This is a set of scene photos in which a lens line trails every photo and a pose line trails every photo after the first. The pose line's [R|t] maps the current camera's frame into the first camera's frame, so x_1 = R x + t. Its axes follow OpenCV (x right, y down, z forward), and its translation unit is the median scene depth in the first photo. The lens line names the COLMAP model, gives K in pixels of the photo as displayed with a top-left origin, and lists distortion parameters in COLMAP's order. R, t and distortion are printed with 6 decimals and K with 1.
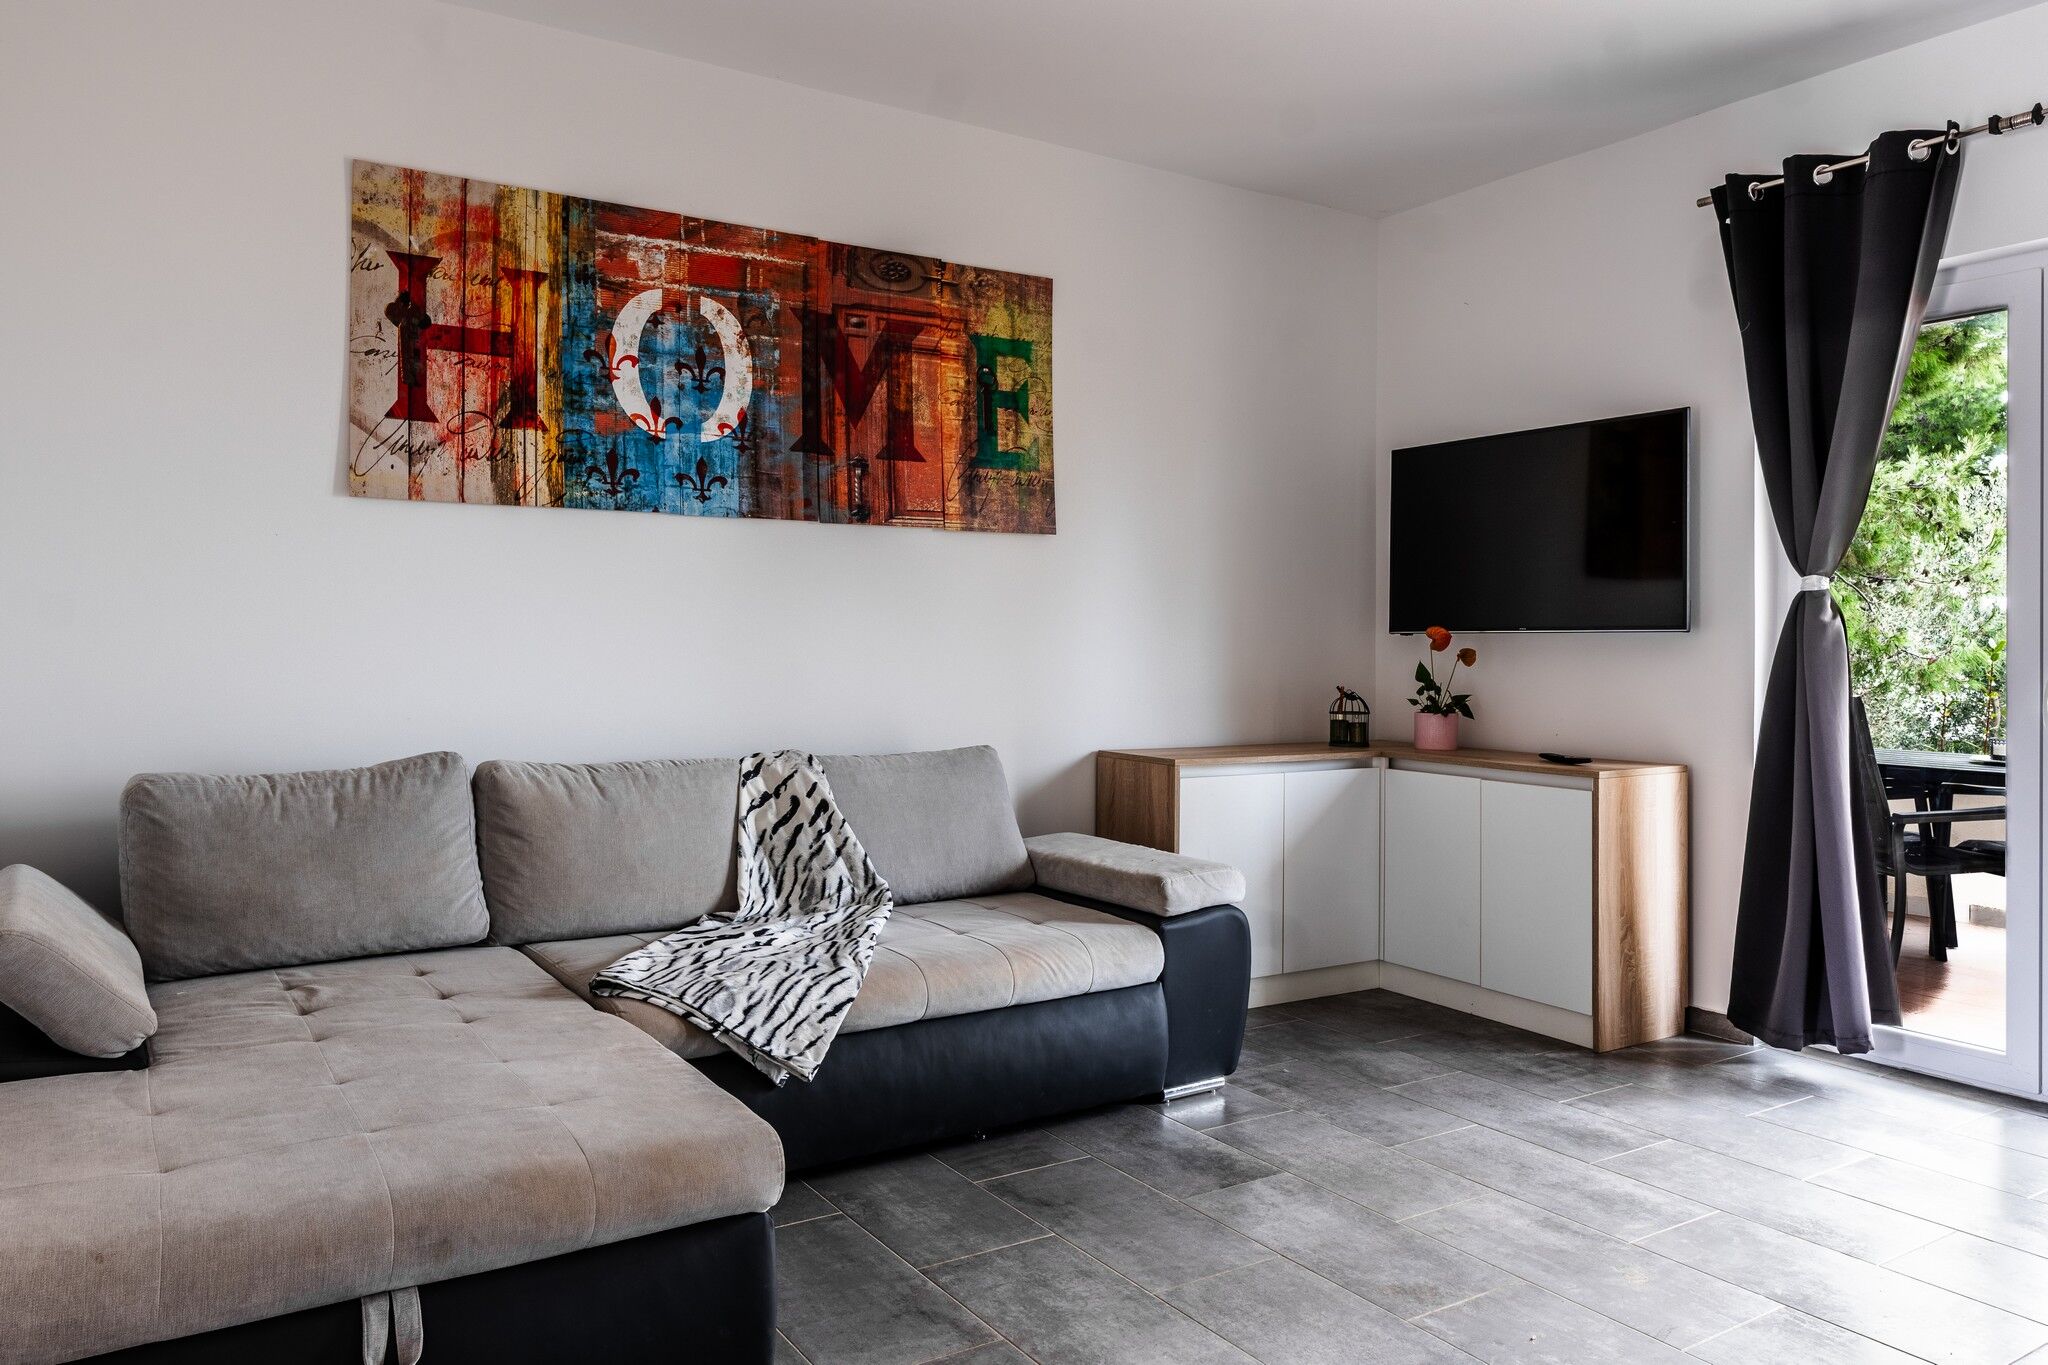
lens RADIAL K [[1439.7, 0, 1017.3], [0, 1439.7, 636.3], [0, 0, 1]] dist [0.005668, -0.009512]
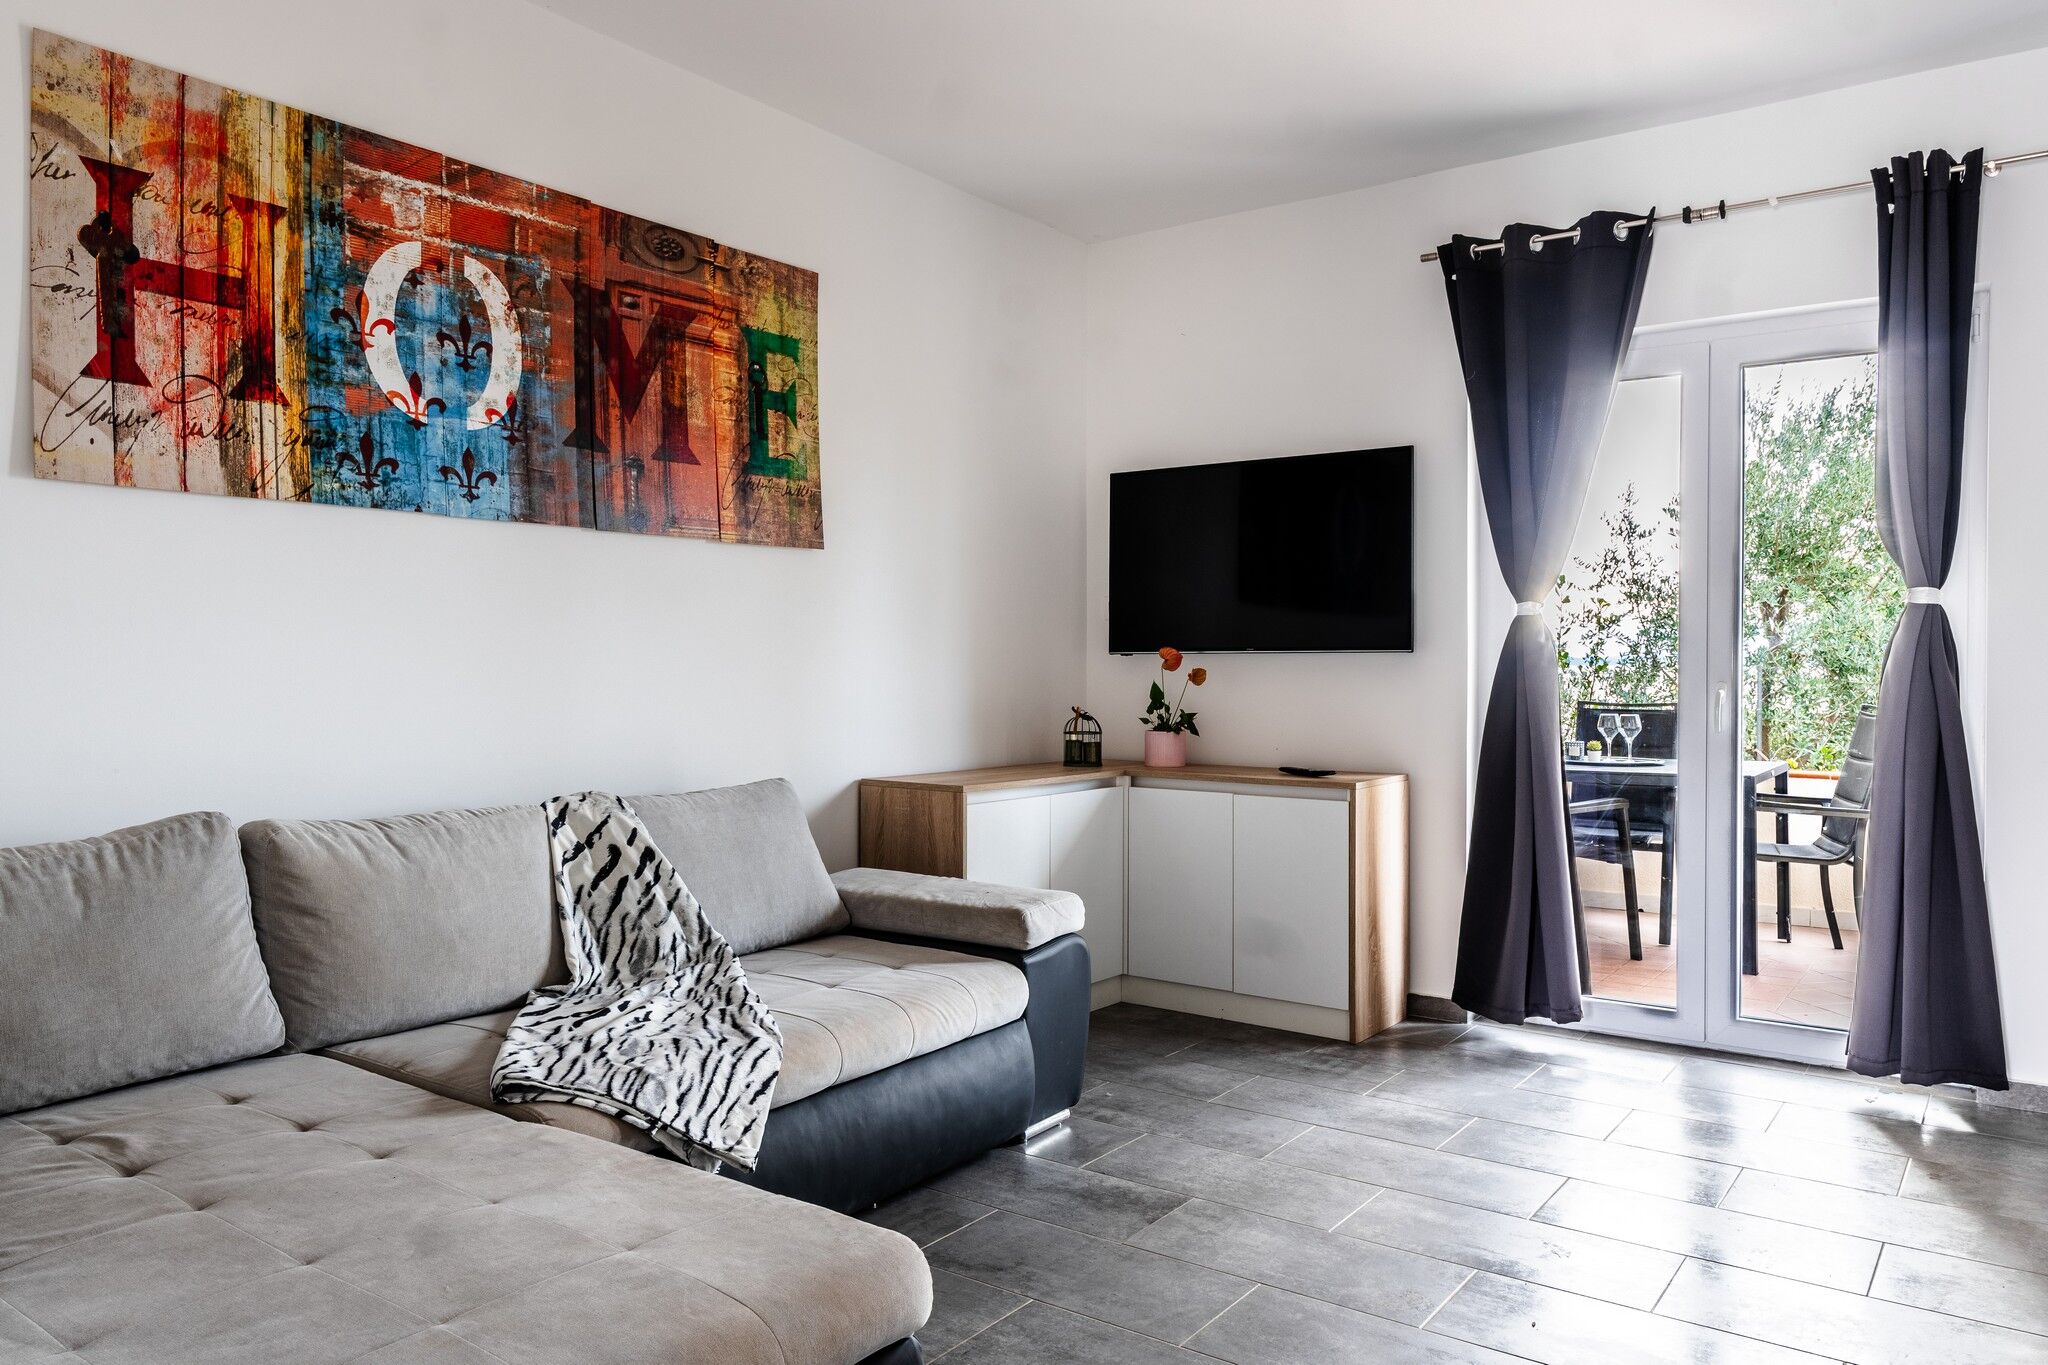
lens RADIAL K [[1439.7, 0, 1013.7], [0, 1439.7, 679.7], [0, 0, 1]] dist [0.005668, -0.009512]
pose [[0.932325, -0.009516, 0.361495, -0.235439], [0.002905, 0.999819, 0.018827, -0.004105], [-0.361609, -0.016502, 0.932184, 0.101960]]
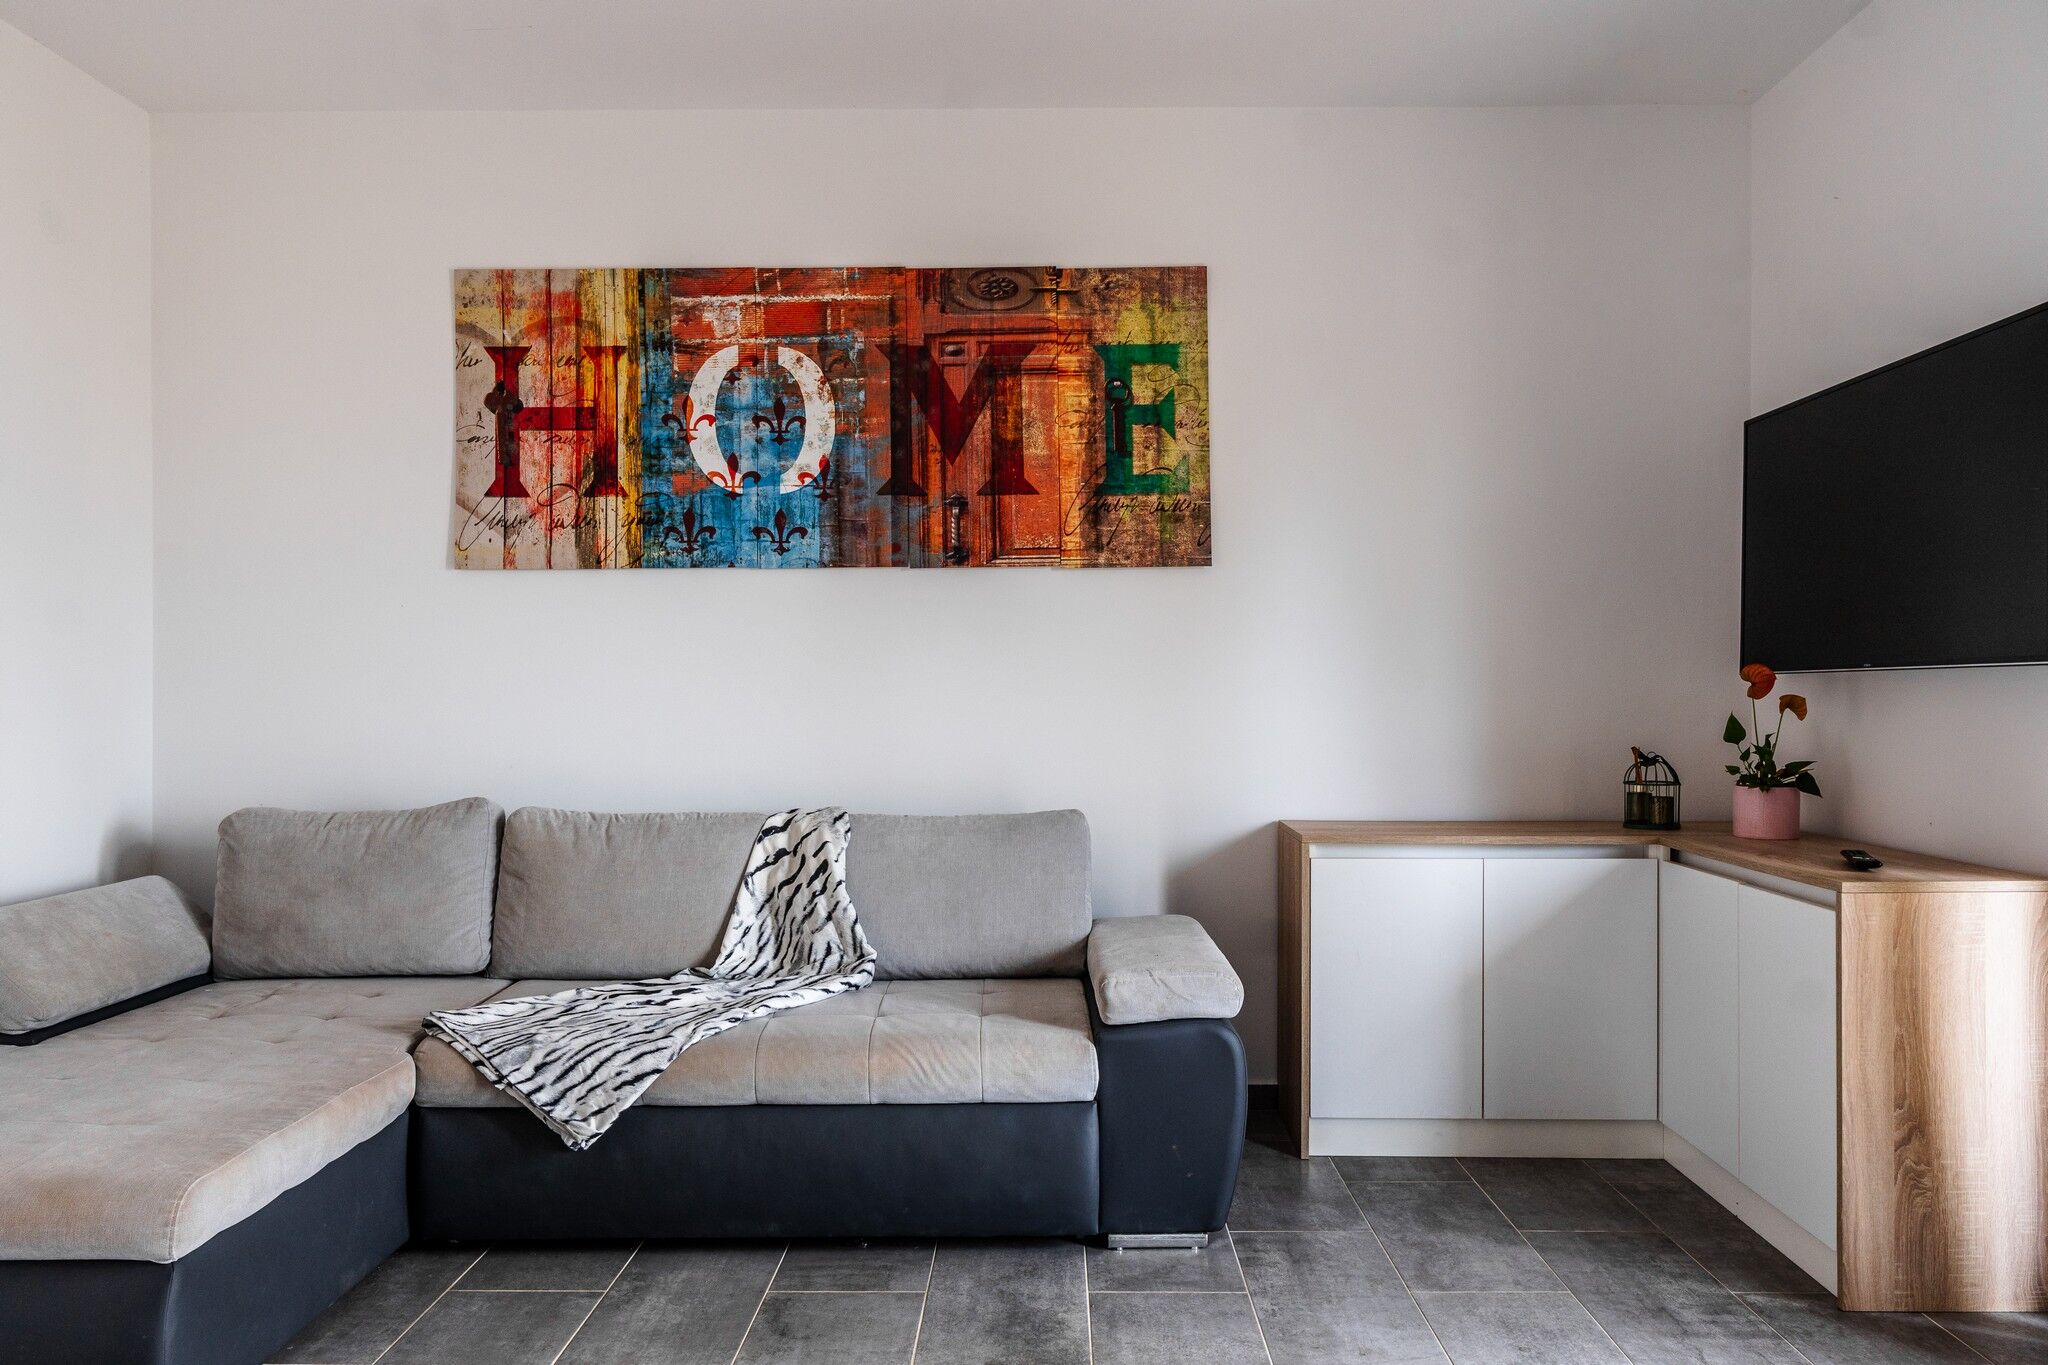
lens RADIAL K [[1439.7, 0, 1043.9], [0, 1439.7, 705.4], [0, 0, 1]] dist [0.005668, -0.009512]
pose [[0.838316, -0.004205, -0.545168, 0.489880], [0.010638, 0.999906, 0.008646, 0.004444], [0.545080, -0.013048, 0.838282, 0.274341]]
